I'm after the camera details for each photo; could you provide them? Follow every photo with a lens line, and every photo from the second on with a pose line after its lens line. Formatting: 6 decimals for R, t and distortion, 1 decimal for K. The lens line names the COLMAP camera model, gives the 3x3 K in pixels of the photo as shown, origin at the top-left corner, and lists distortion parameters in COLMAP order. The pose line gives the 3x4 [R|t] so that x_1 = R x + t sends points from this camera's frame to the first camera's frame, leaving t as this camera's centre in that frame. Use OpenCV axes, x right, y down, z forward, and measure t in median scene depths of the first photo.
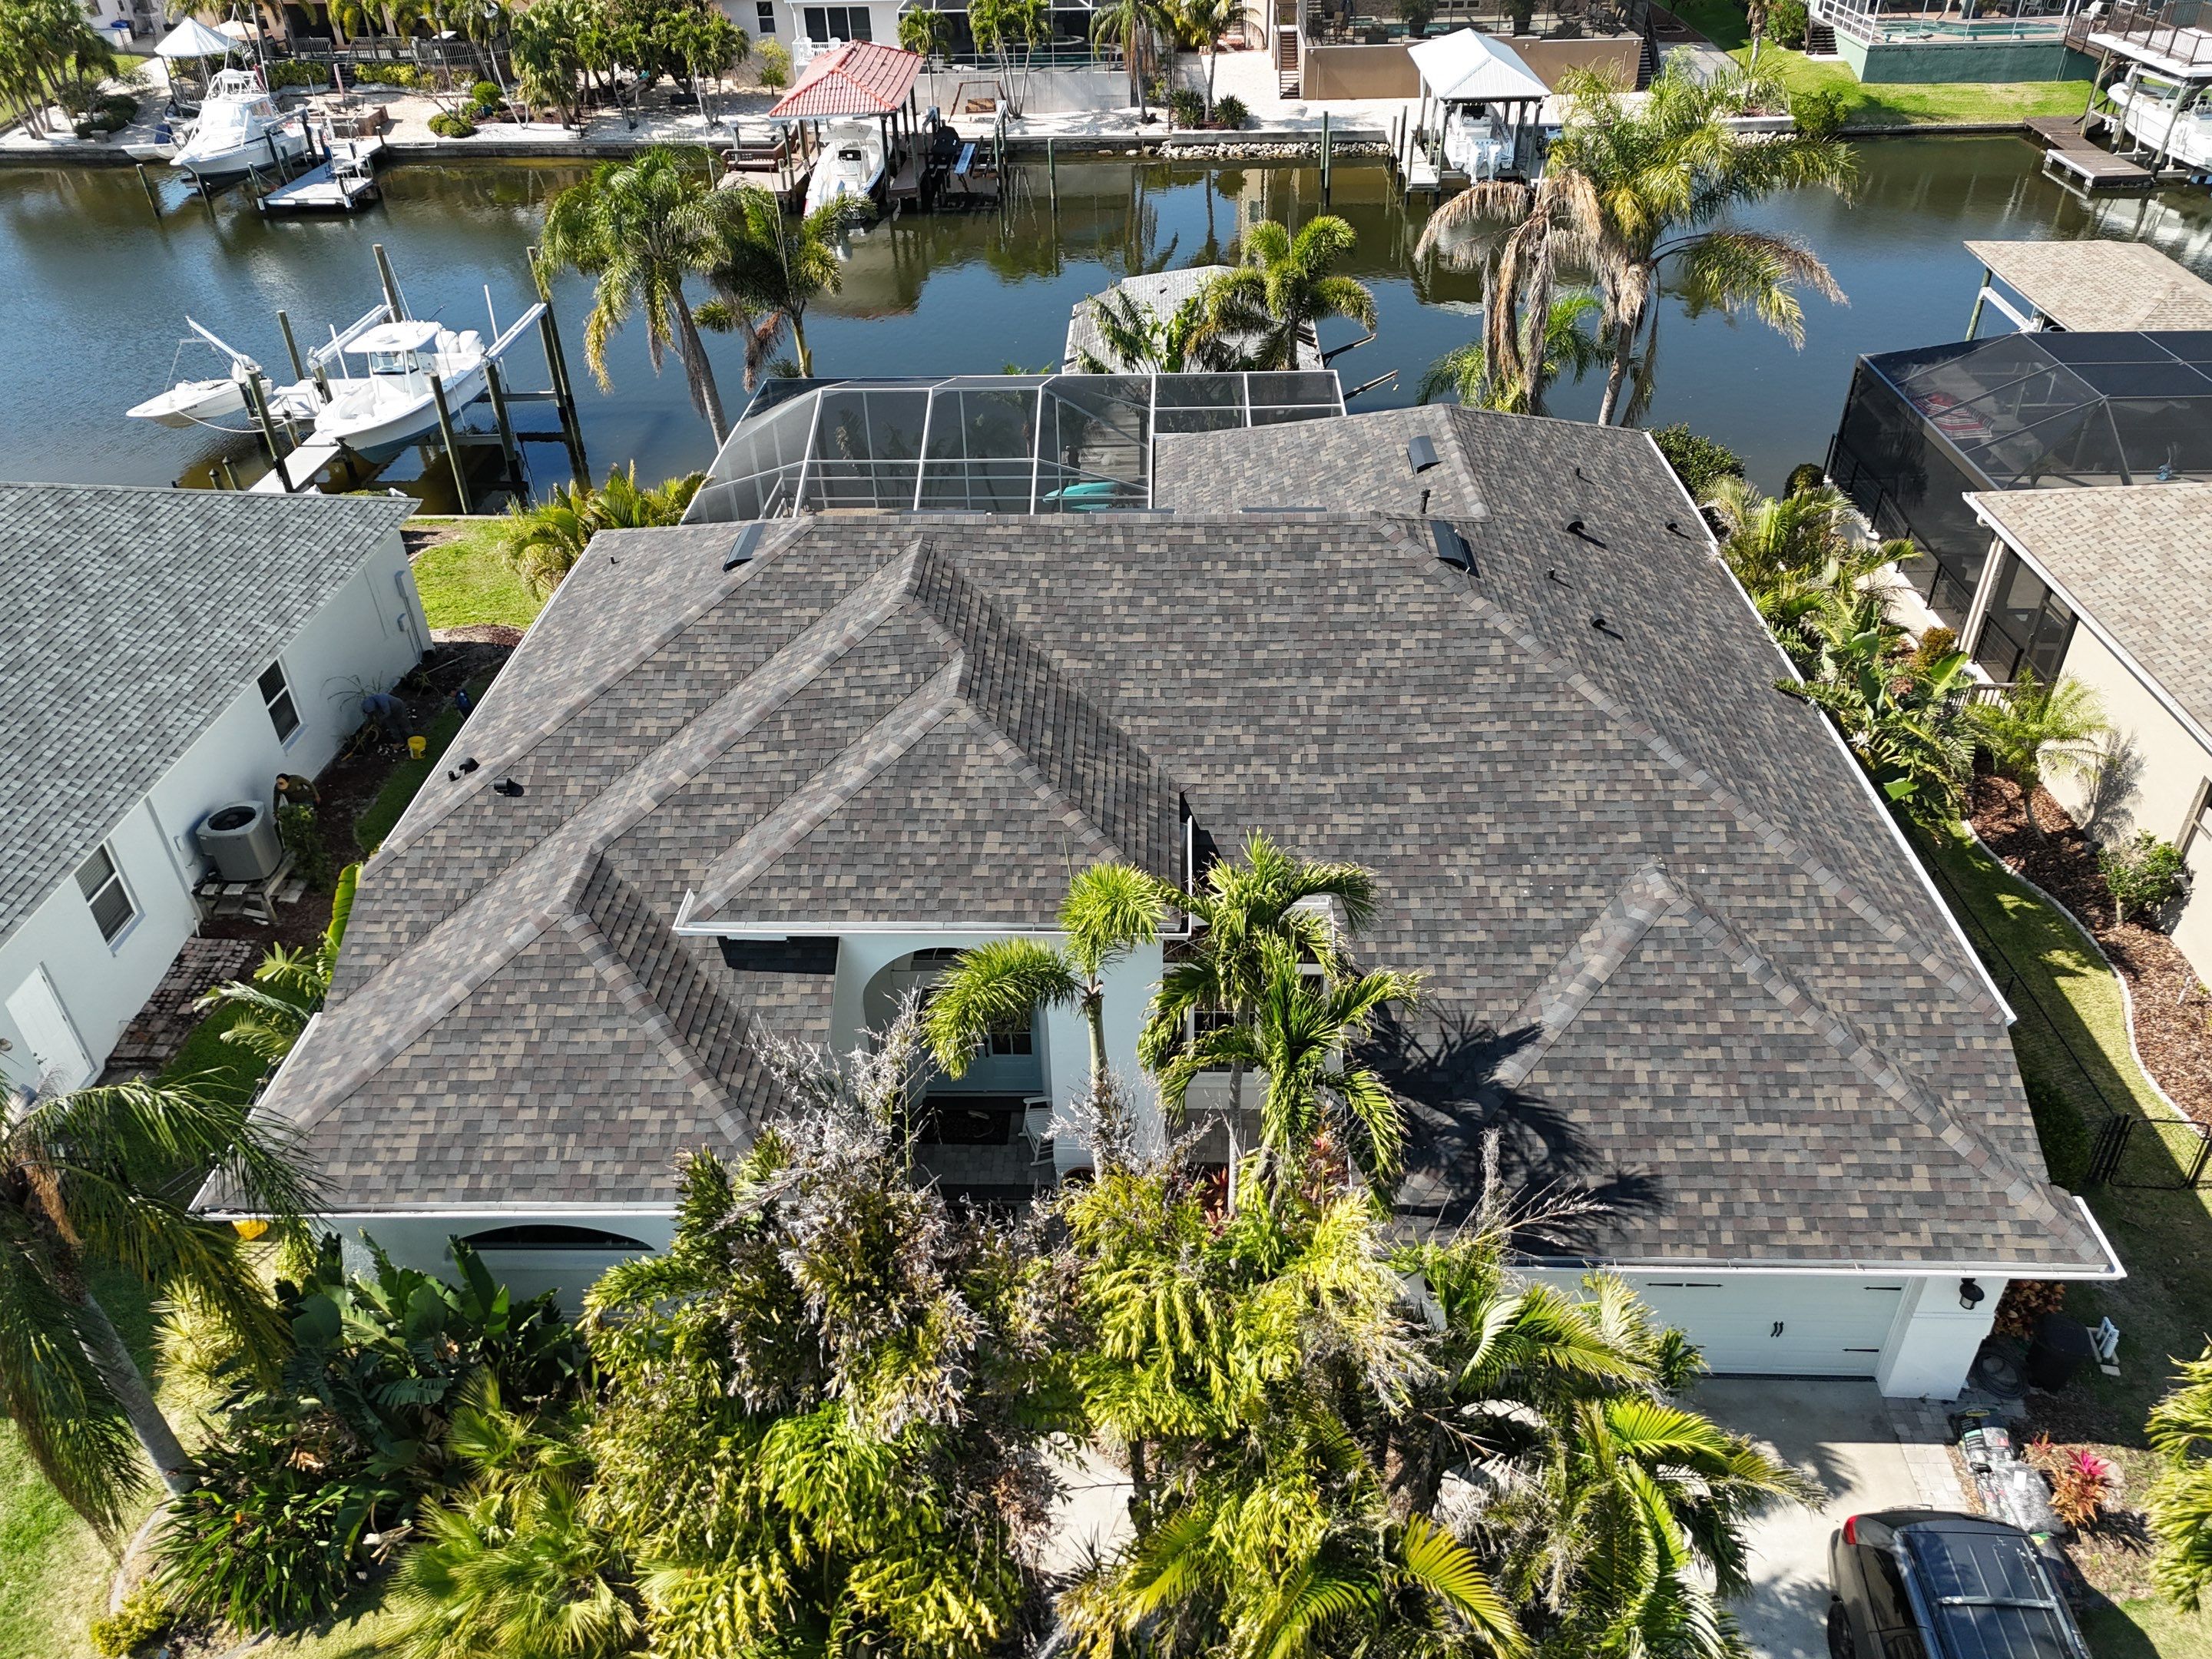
lens RADIAL K [[1626.3, 0, 1106.8], [0, 1626.3, 826.6], [0, 0, 1]] dist [0.071739, -0.053250]
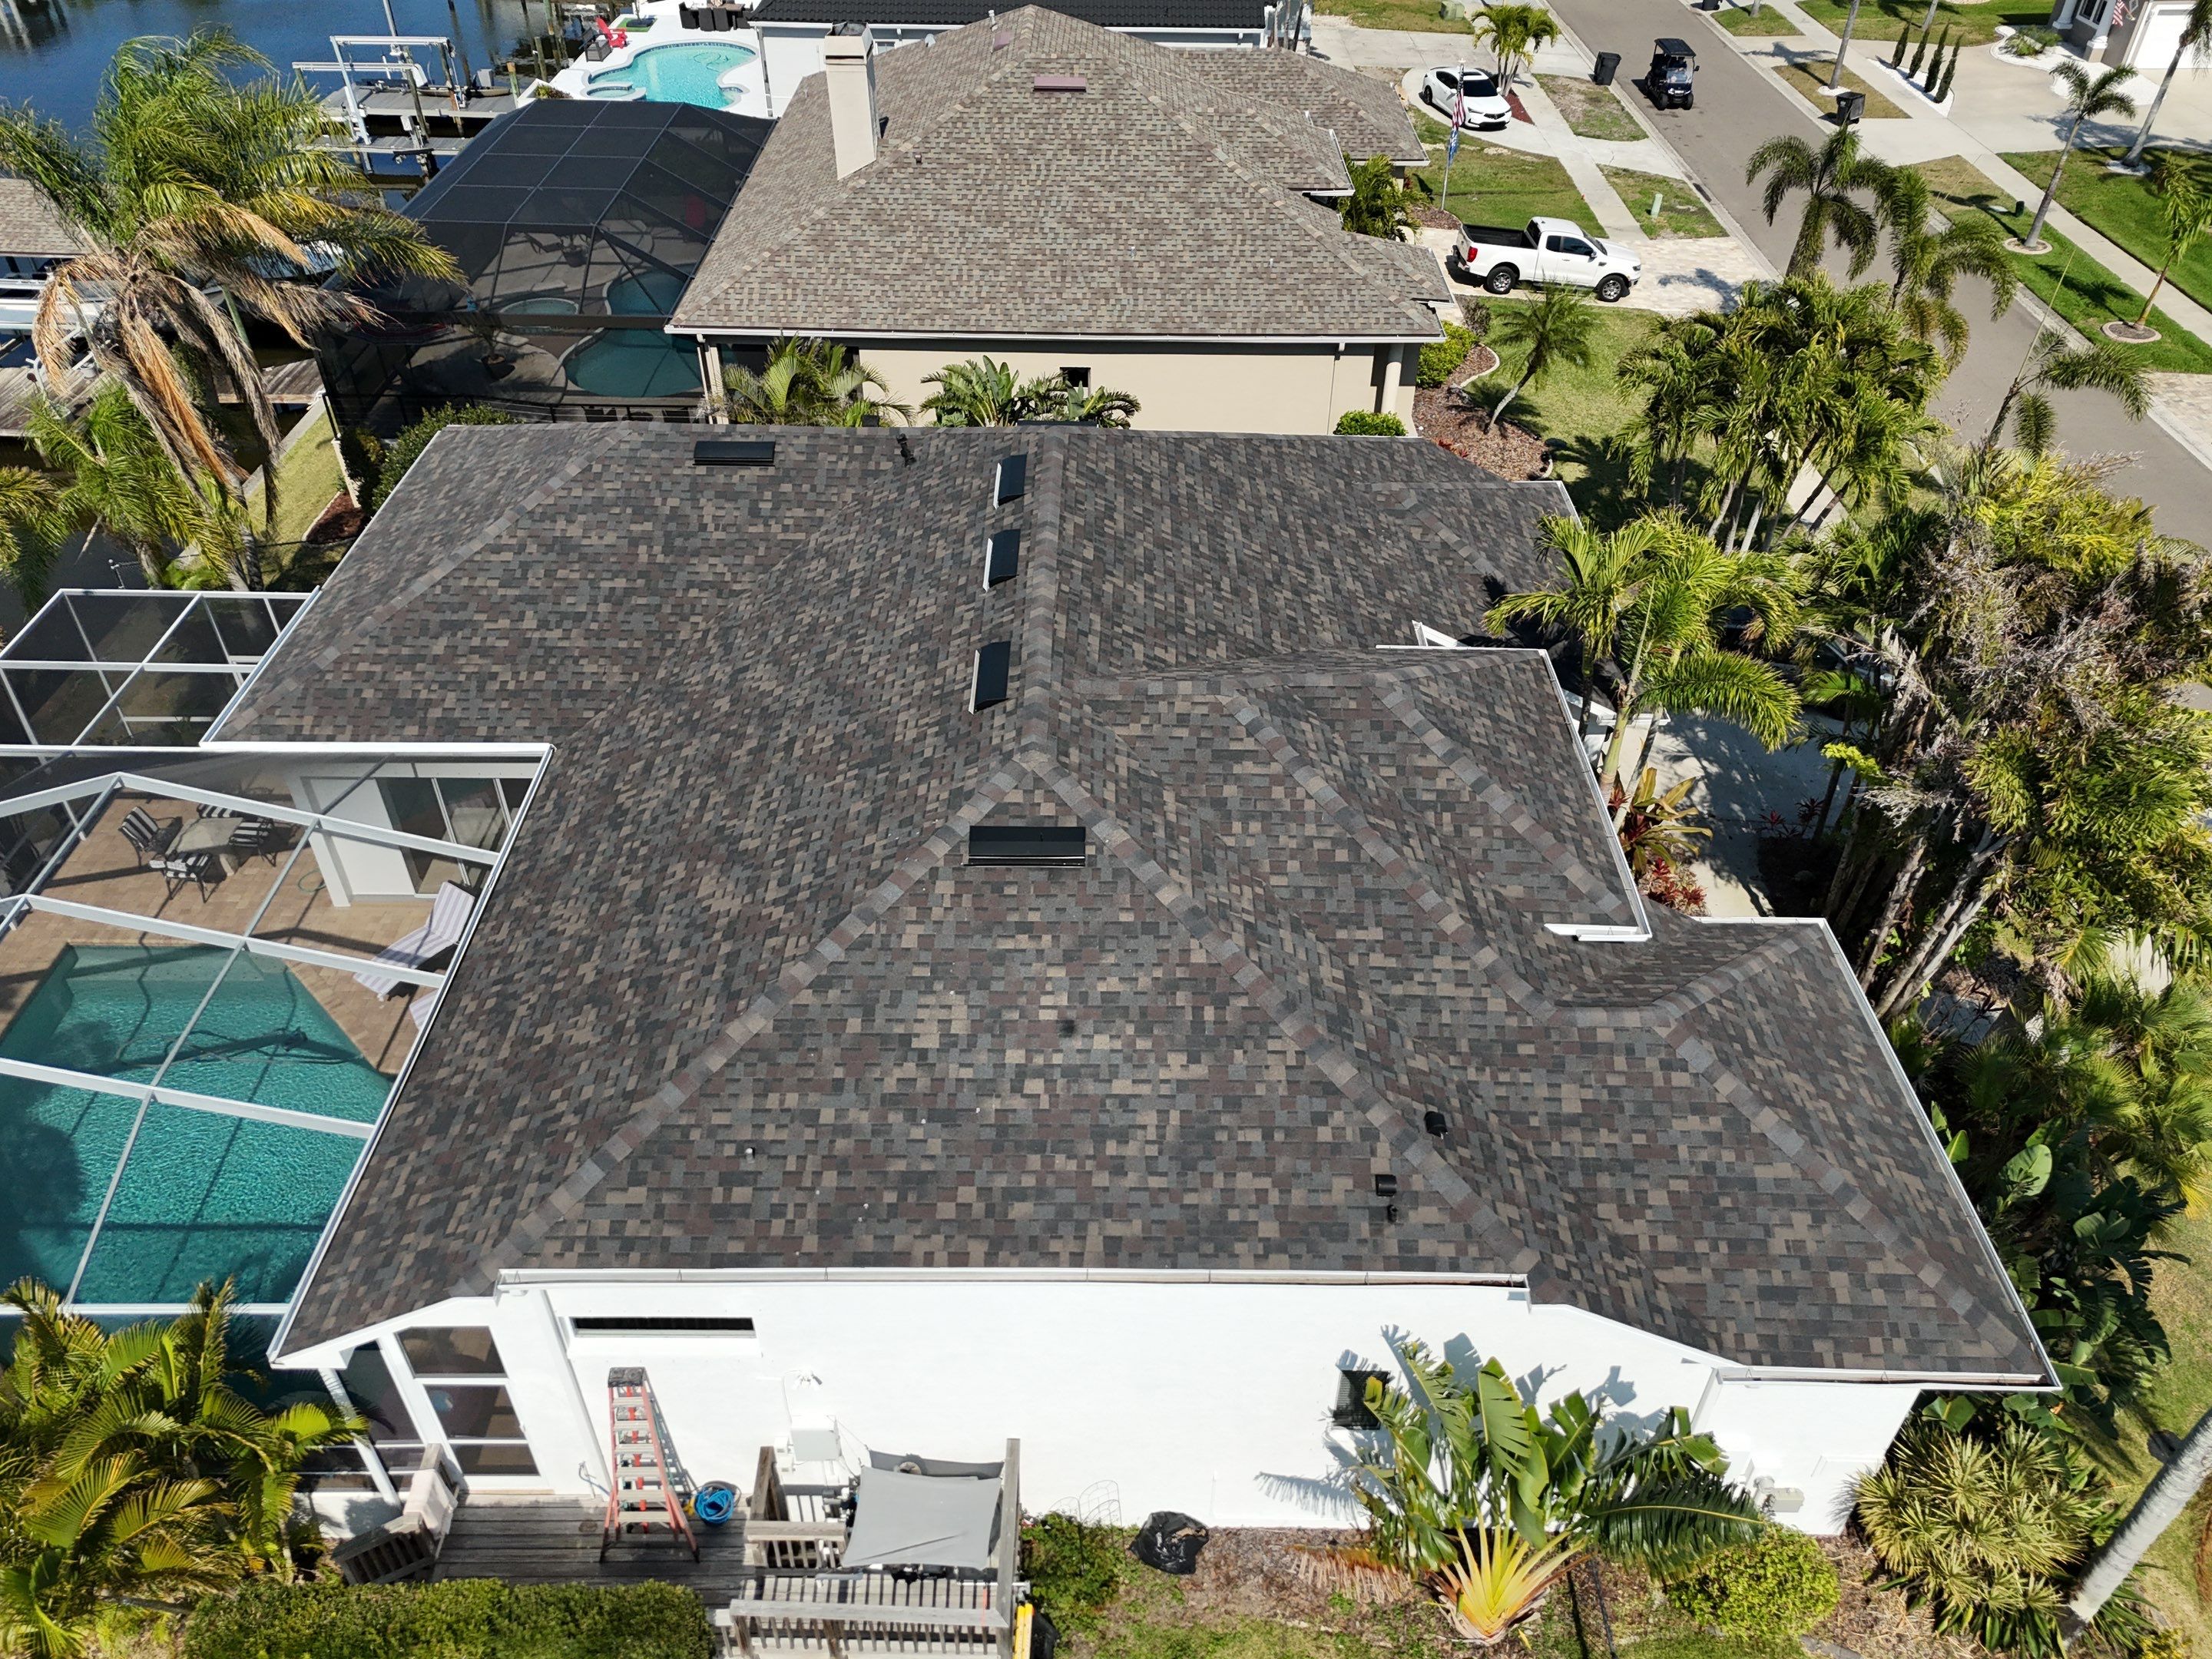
lens RADIAL K [[1626.3, 0, 1112.3], [0, 1626.3, 827.1], [0, 0, 1]] dist [0.071739, -0.053250]
pose [[-0.028103, -0.611555, 0.790703, -0.231190], [0.562673, 0.644118, 0.518180, -0.155498], [-0.826202, 0.459470, 0.326004, 0.215494]]
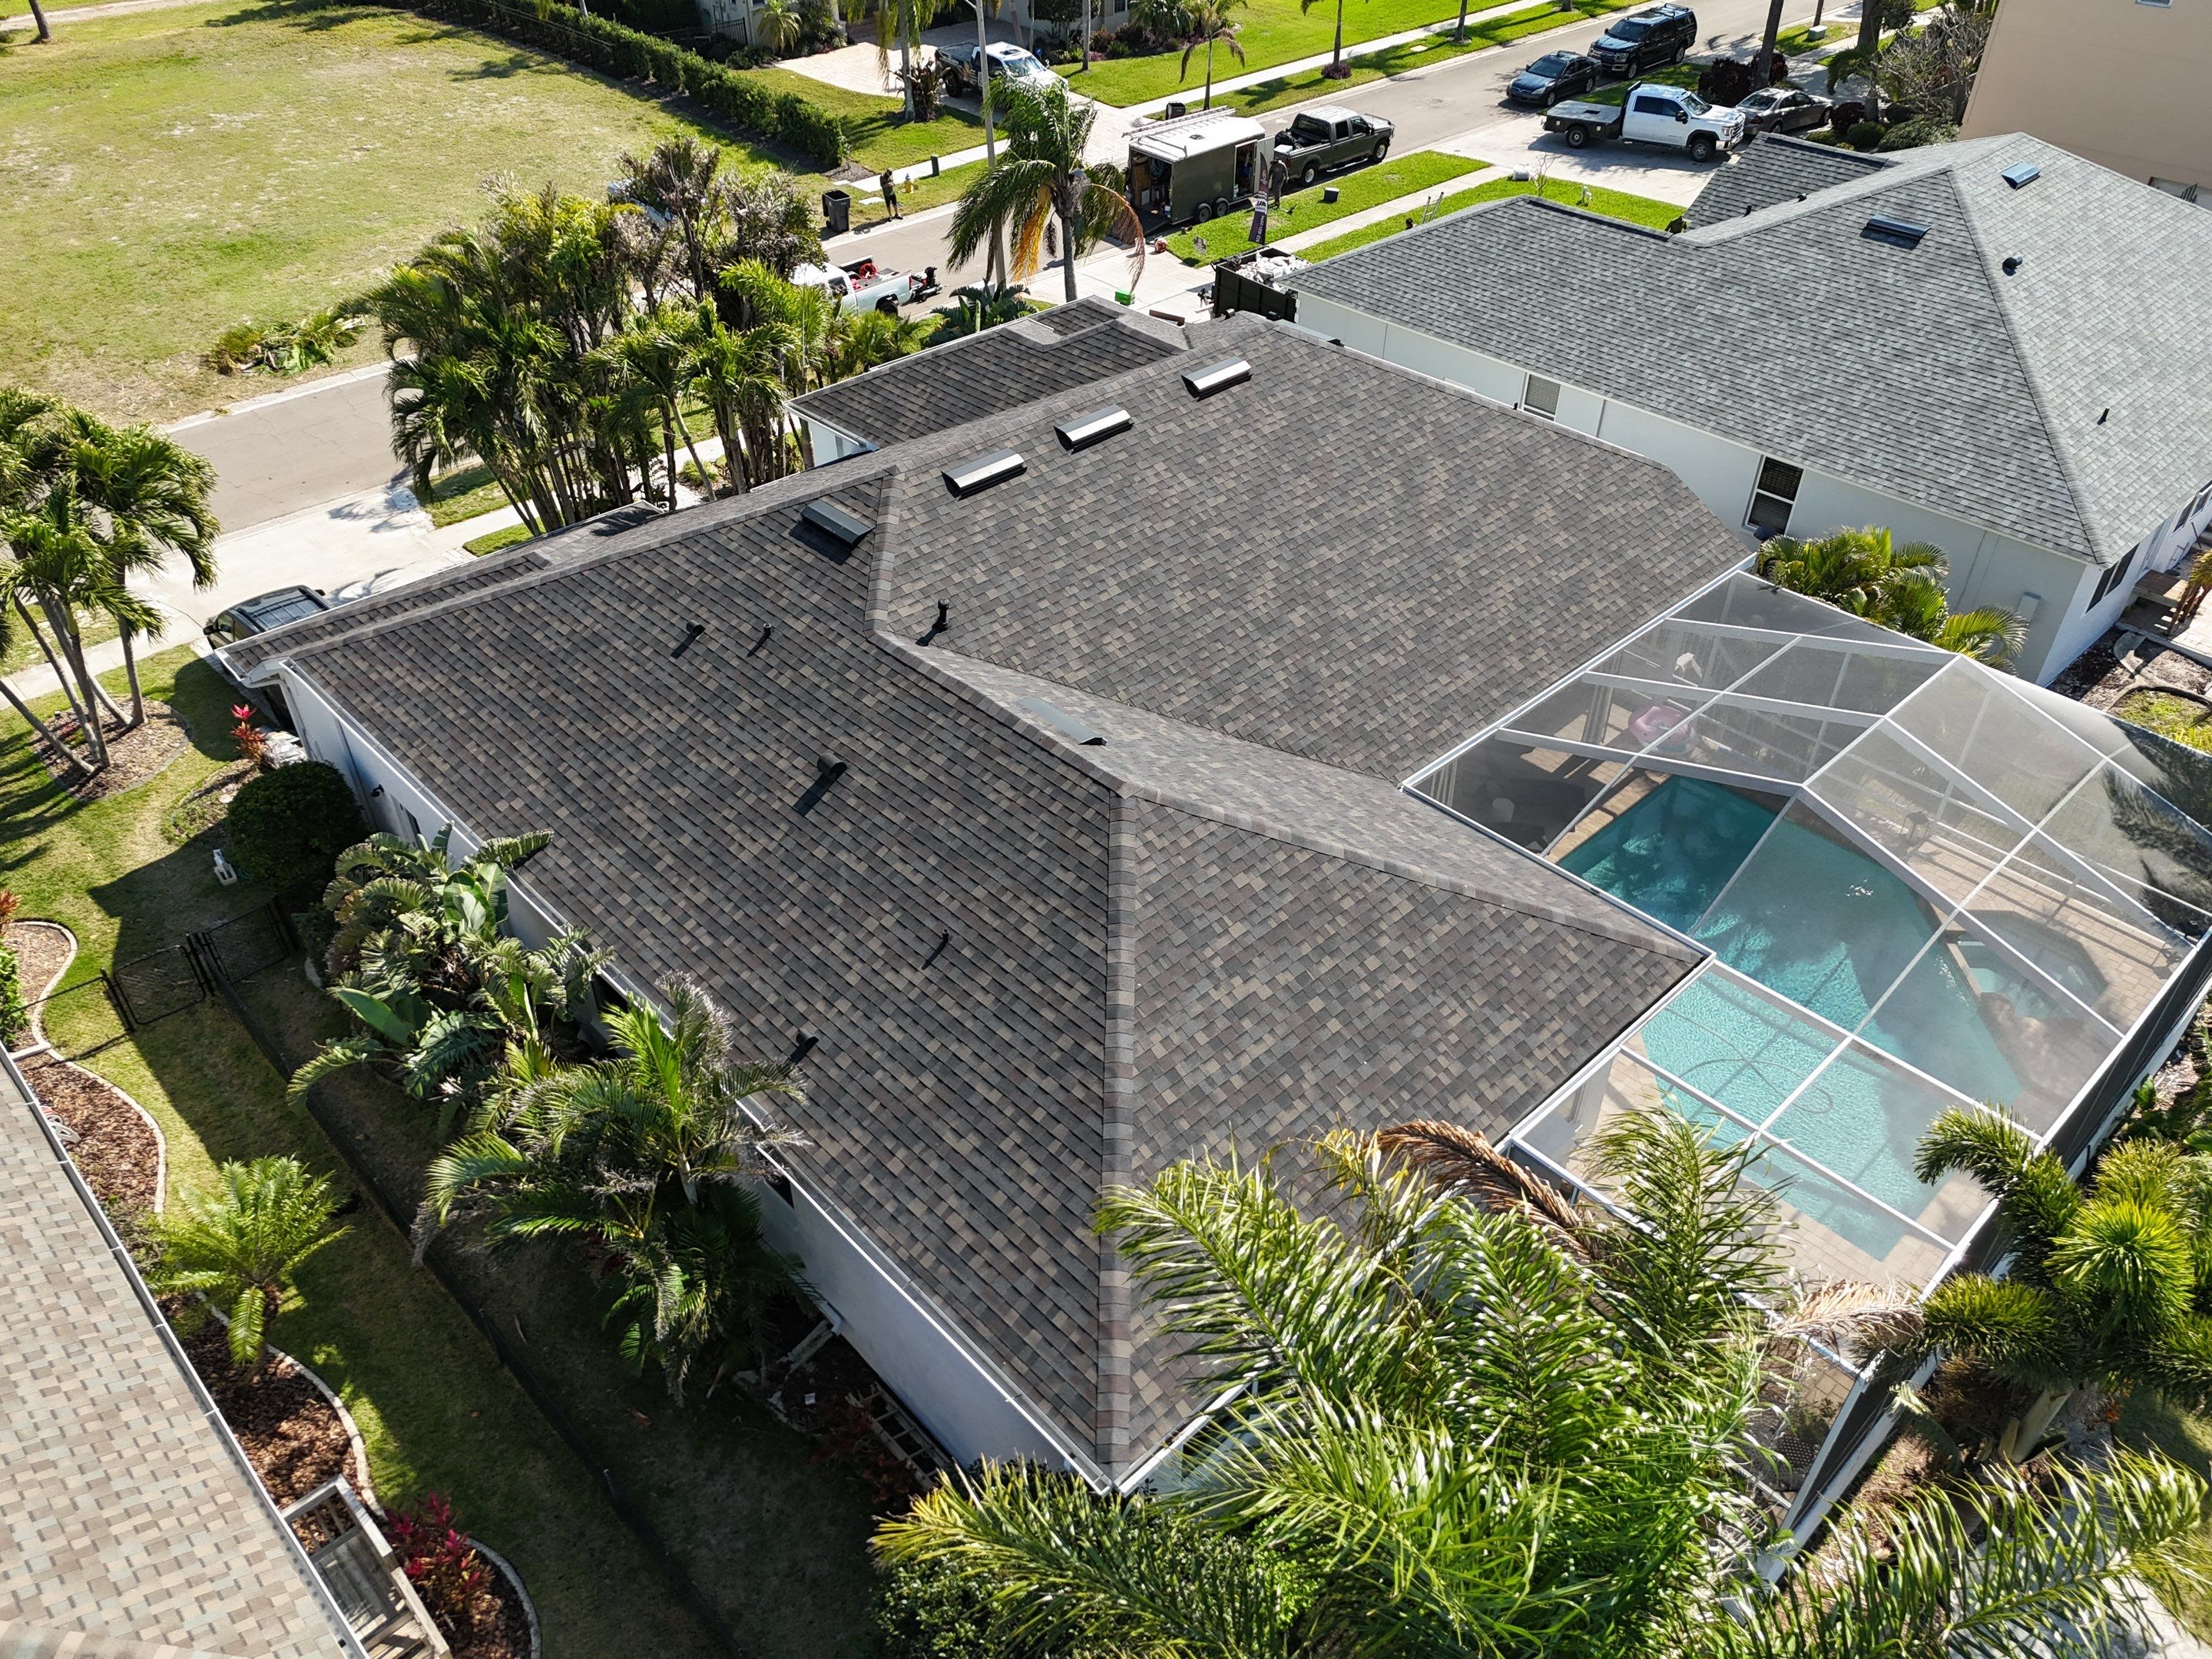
lens RADIAL K [[1626.3, 0, 1117.6], [0, 1626.3, 826.6], [0, 0, 1]] dist [0.071739, -0.053250]
pose [[-0.698543, 0.455866, -0.551565, 0.207646], [-0.400880, 0.389179, 0.829358, -0.286479], [0.592734, 0.800454, -0.089111, 0.387278]]
